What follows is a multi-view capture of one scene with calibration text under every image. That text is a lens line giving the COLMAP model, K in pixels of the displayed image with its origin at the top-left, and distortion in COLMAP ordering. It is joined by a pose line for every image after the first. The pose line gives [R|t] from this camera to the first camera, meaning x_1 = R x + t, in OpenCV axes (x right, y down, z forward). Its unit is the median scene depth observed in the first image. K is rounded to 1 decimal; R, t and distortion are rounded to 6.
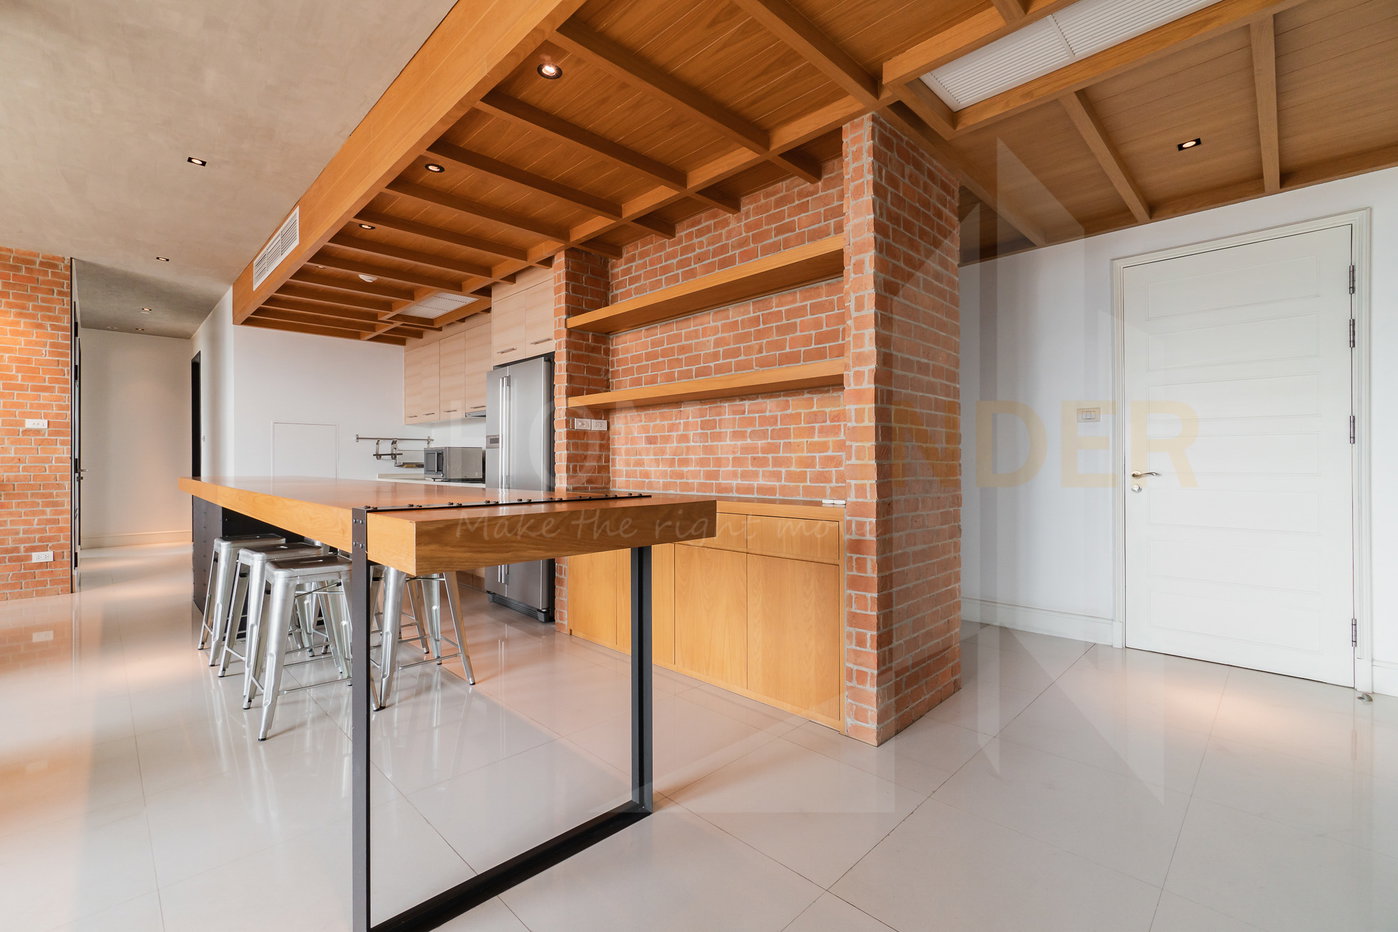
lens RADIAL K [[606.2, 0, 697.6], [0, 606.2, 465.2], [0, 0, 1]] dist [0.003262, -0.000192]
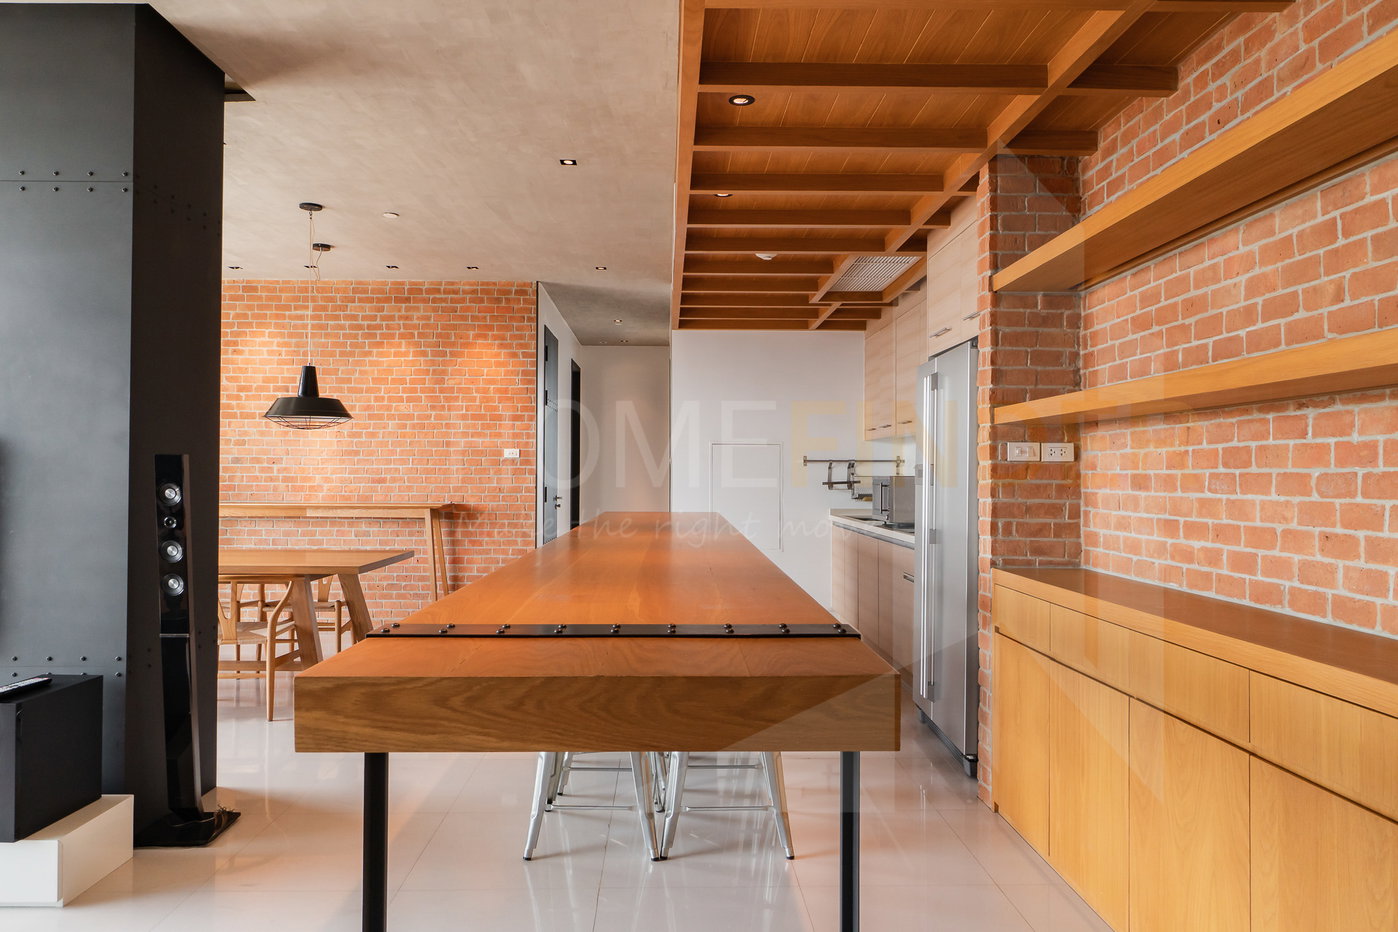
lens RADIAL K [[902.2, 0, 697.5], [0, 902.2, 463.4], [0, 0, 1]] dist [-0.000292, 0.002601]
pose [[0.727675, -0.000787, -0.685921, 0.181459], [-0.010391, 0.999872, -0.012170, -0.044621], [0.685843, 0.015983, 0.727574, 0.164048]]
